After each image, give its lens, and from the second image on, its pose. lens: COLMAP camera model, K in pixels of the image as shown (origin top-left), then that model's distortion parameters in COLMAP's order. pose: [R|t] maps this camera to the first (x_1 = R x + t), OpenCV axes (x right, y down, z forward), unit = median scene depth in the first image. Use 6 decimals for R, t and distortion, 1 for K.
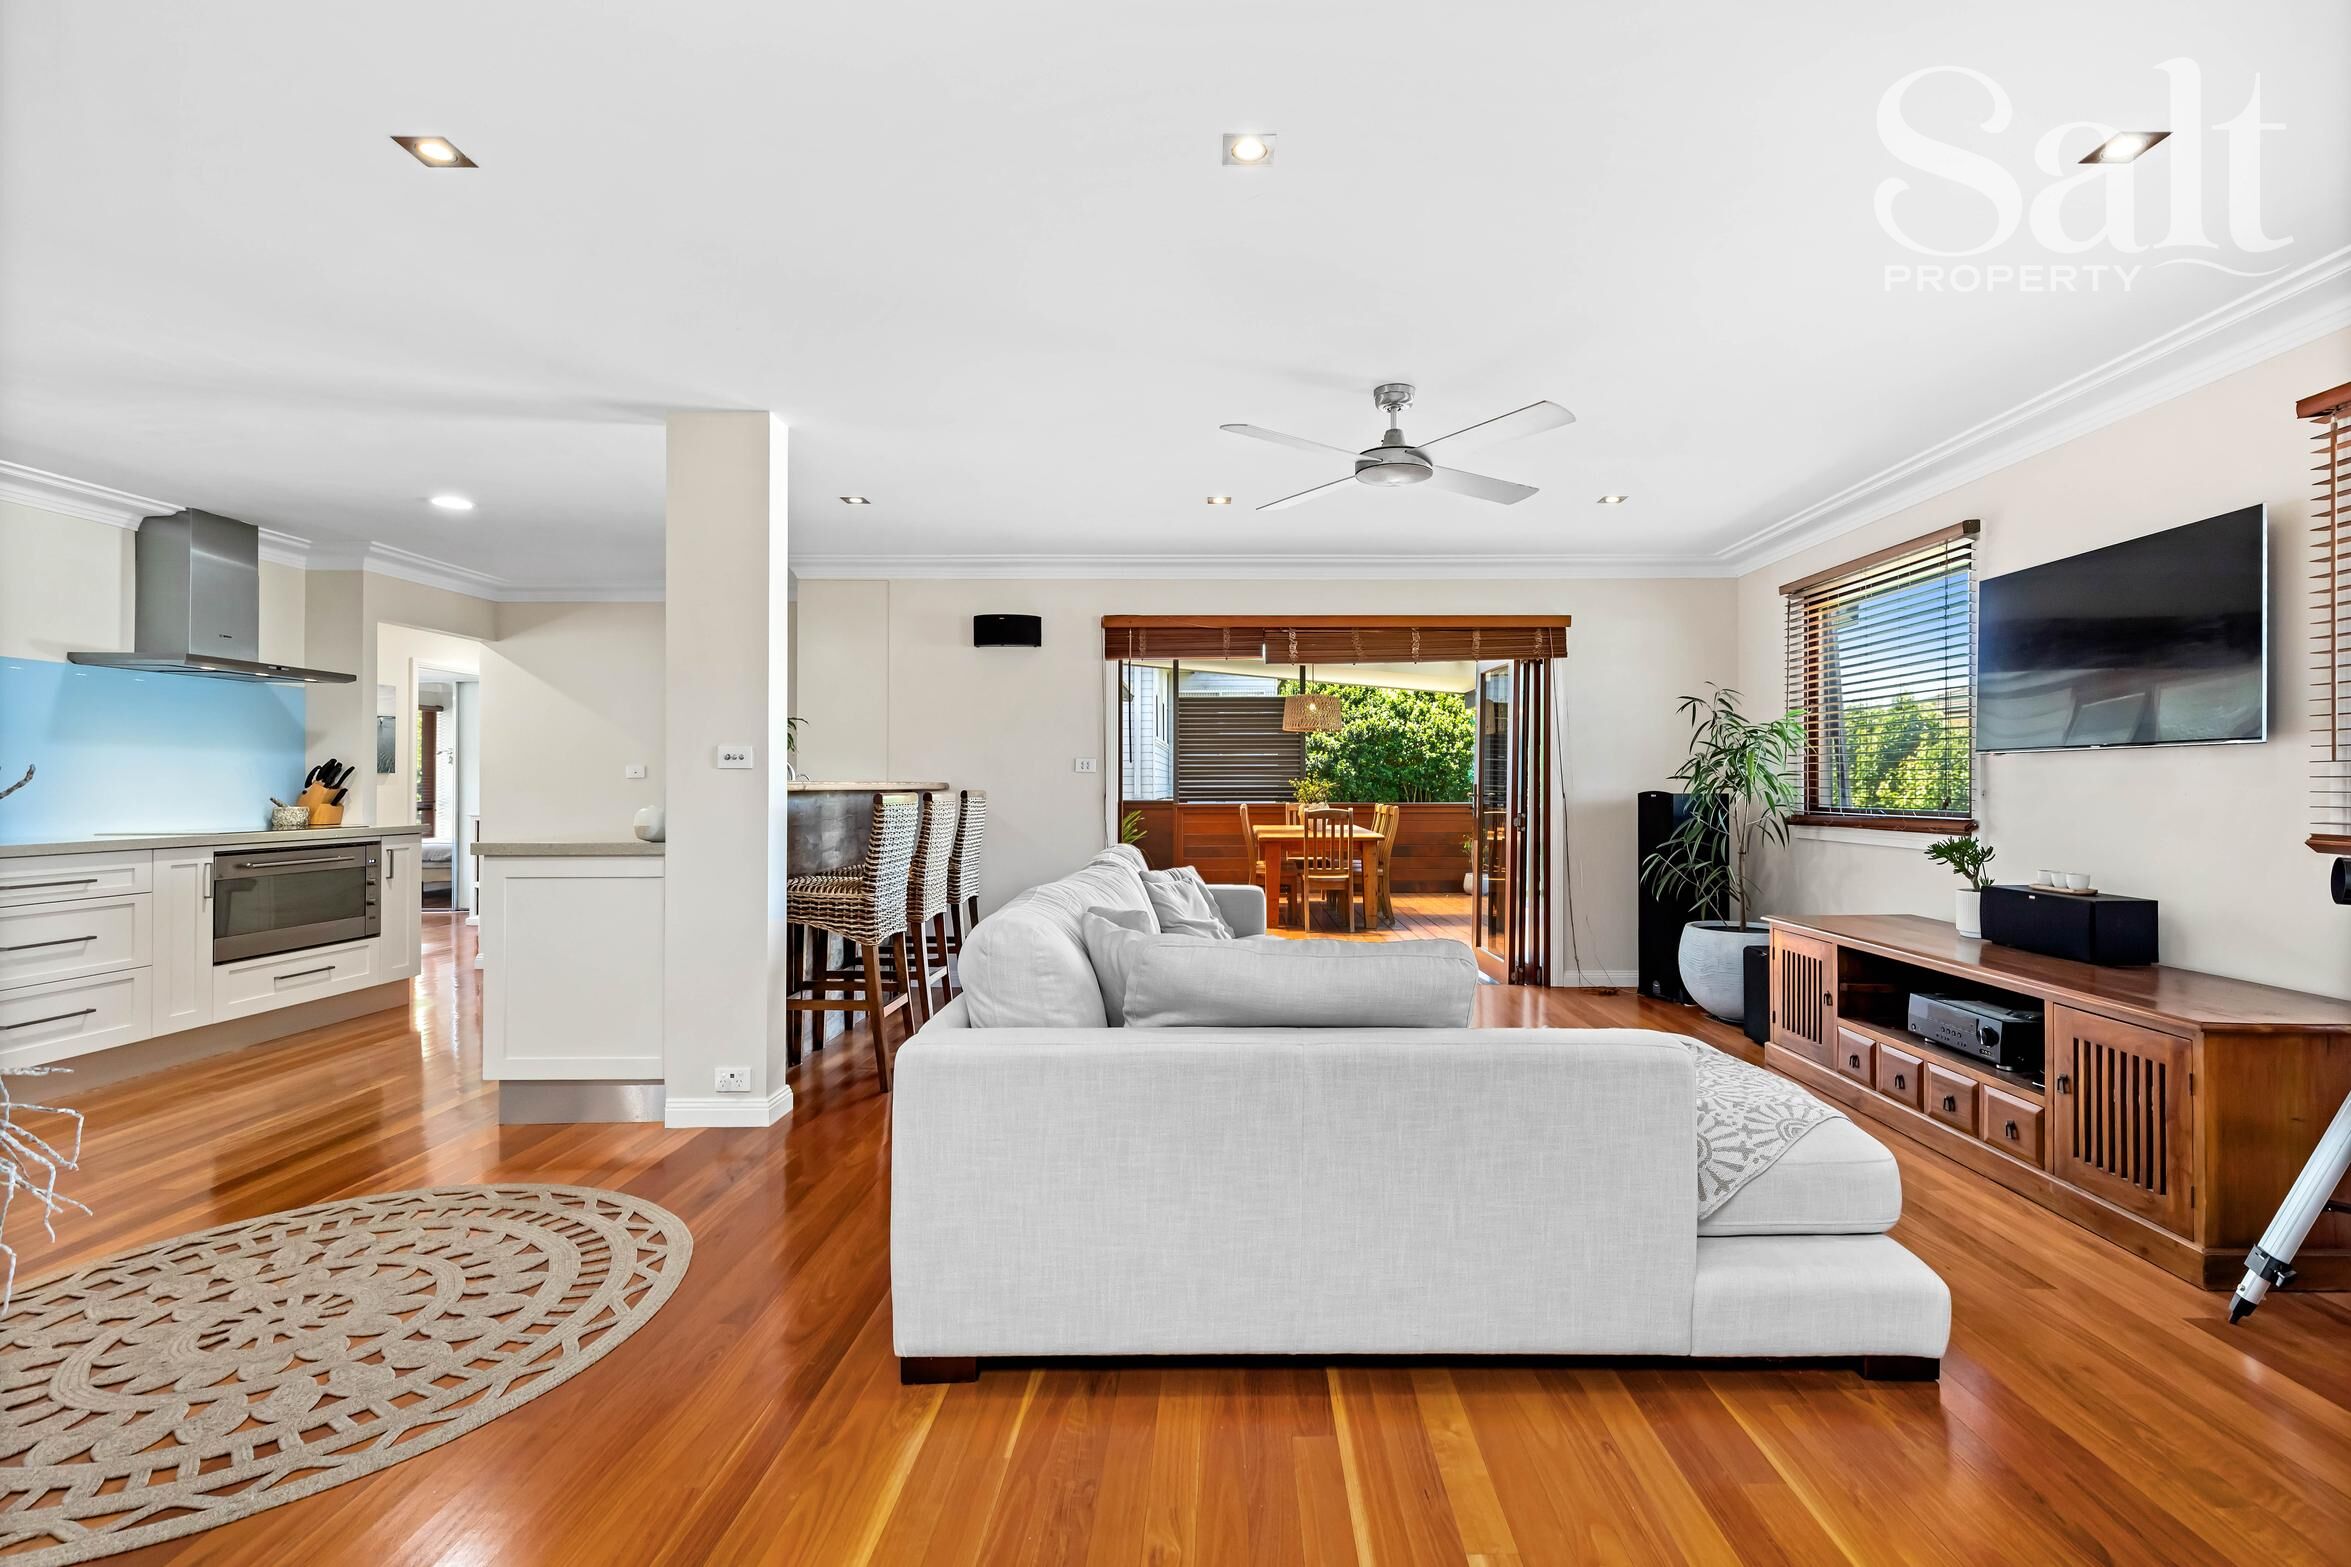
lens RADIAL K [[1071.0, 0, 1244.3], [0, 1071.0, 787.8], [0, 0, 1]] dist [0.000126, -0.000372]
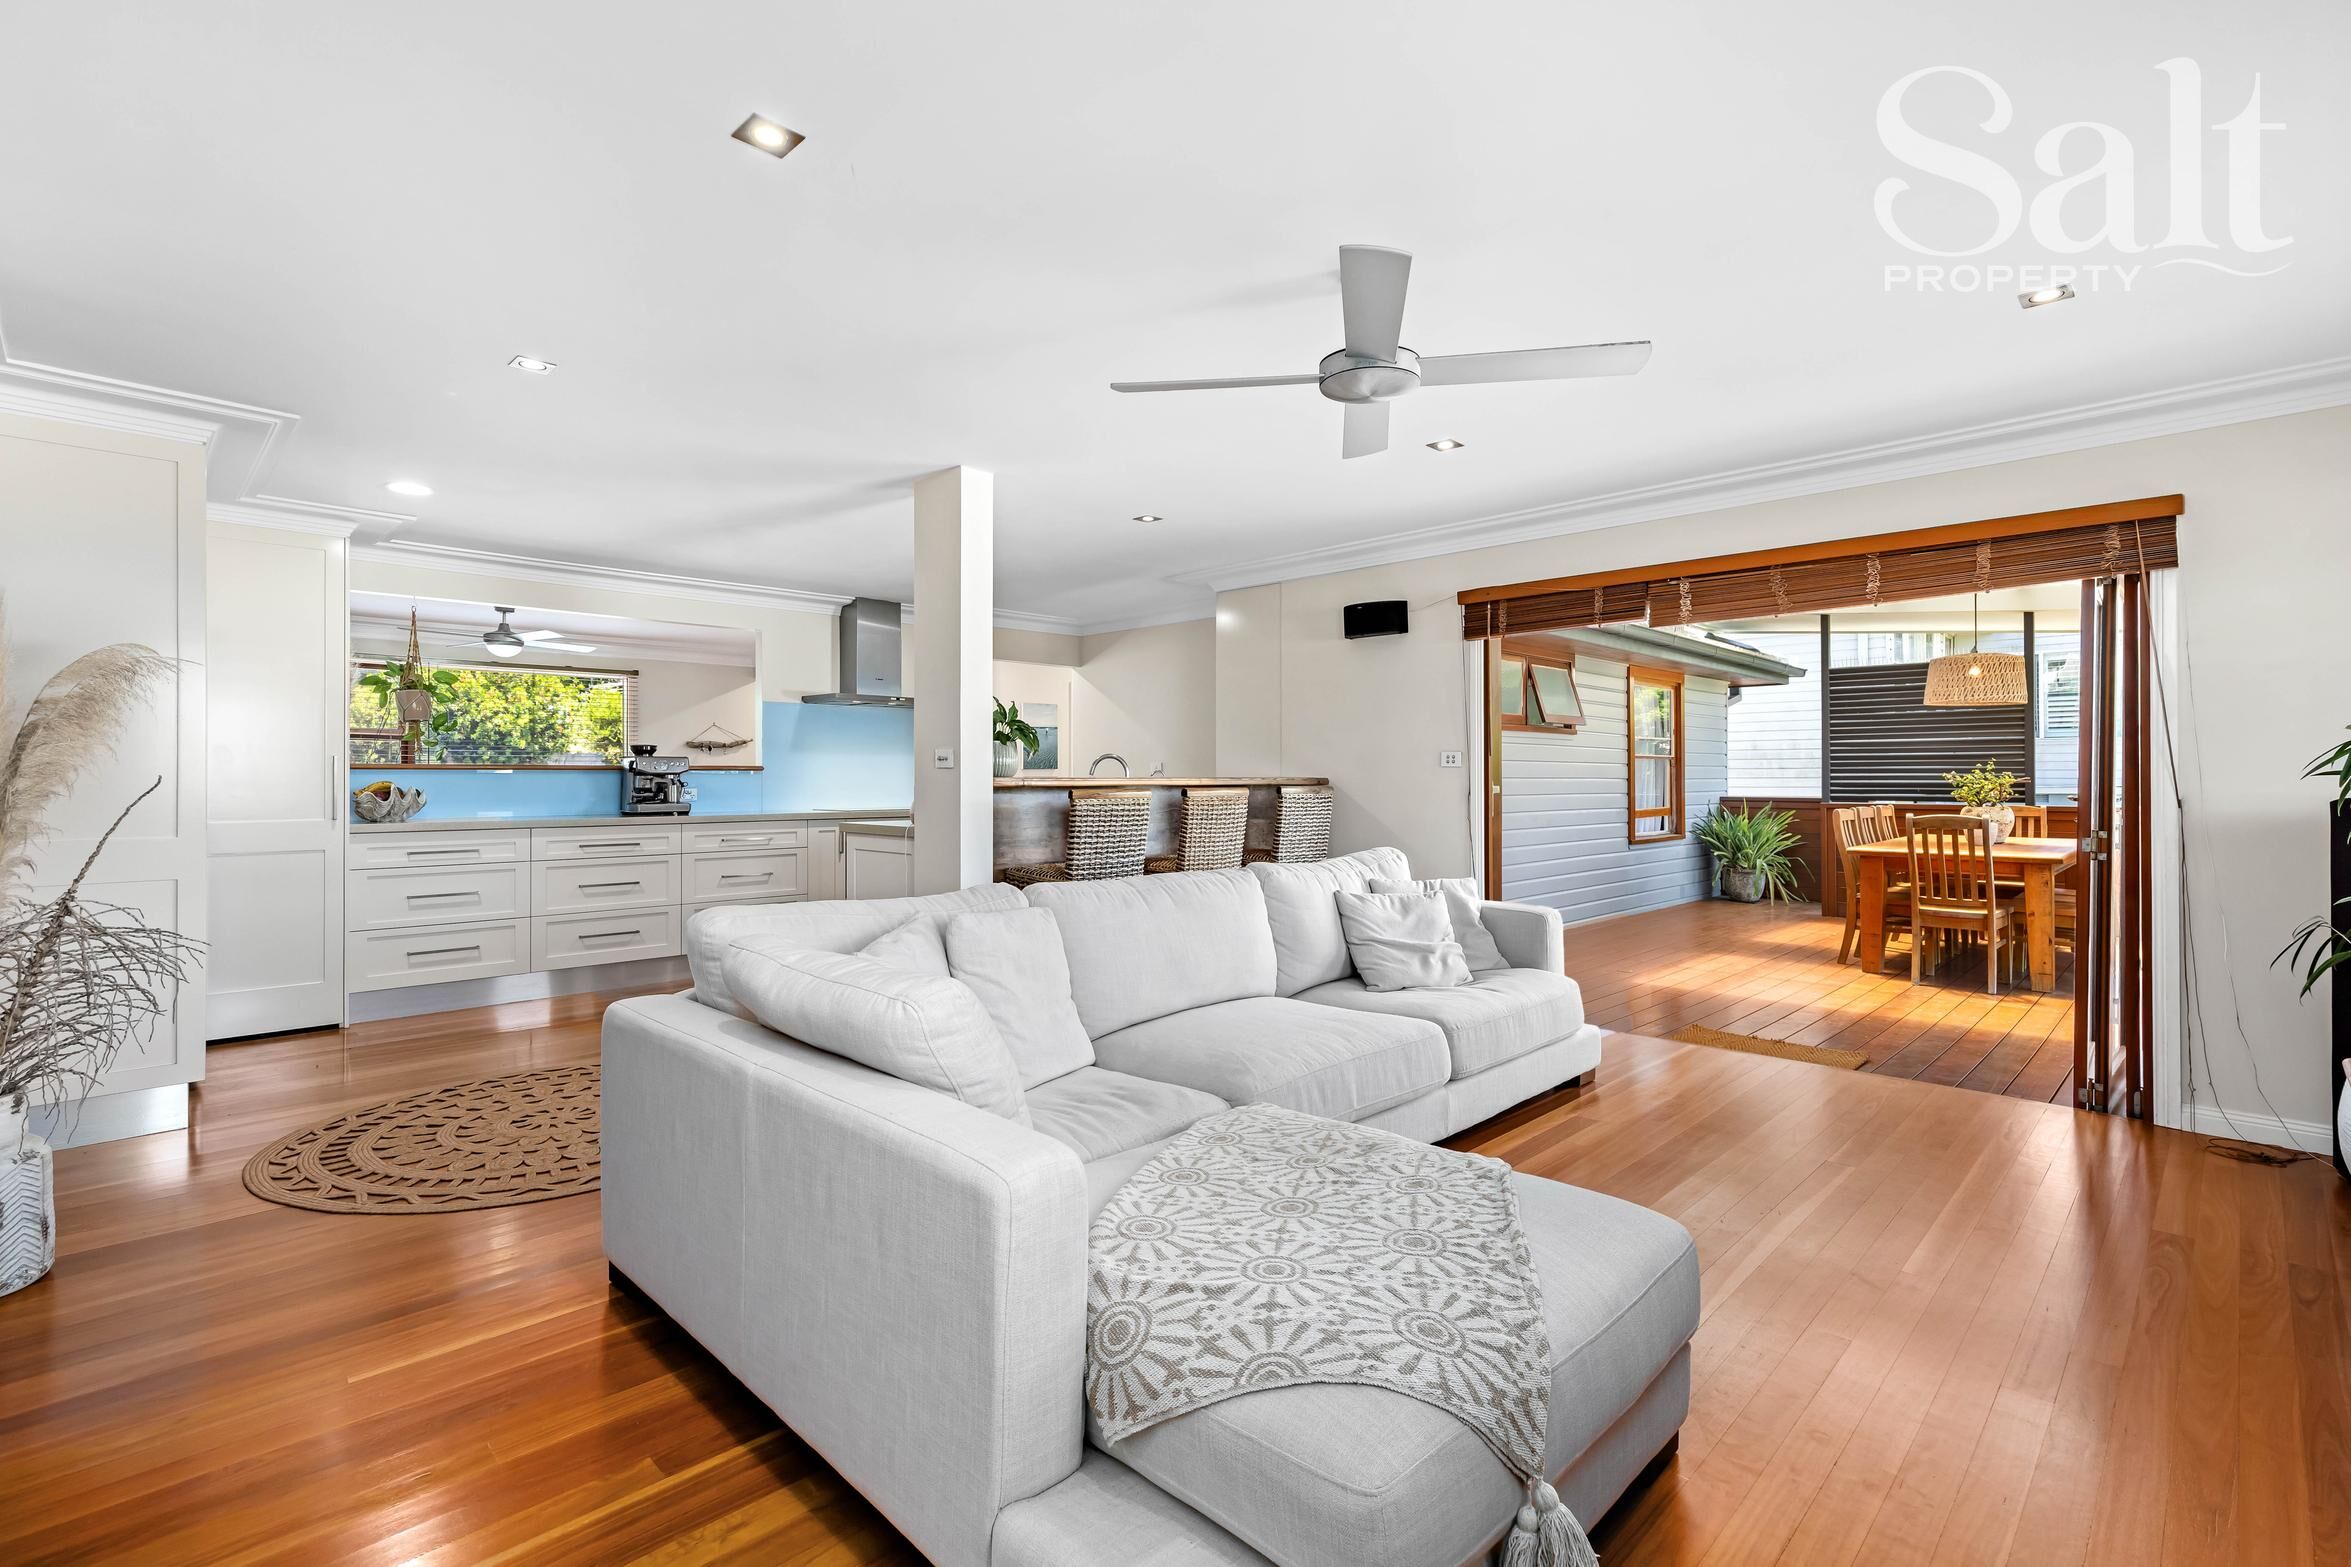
lens RADIAL K [[1071.0, 0, 1177.1], [0, 1071.0, 775.2], [0, 0, 1]] dist [0.000126, -0.000372]
pose [[0.705397, 0.001061, -0.708812, 0.407344], [-0.002881, 0.999995, -0.001370, -0.006404], [0.708807, 0.003009, 0.705396, 0.244566]]
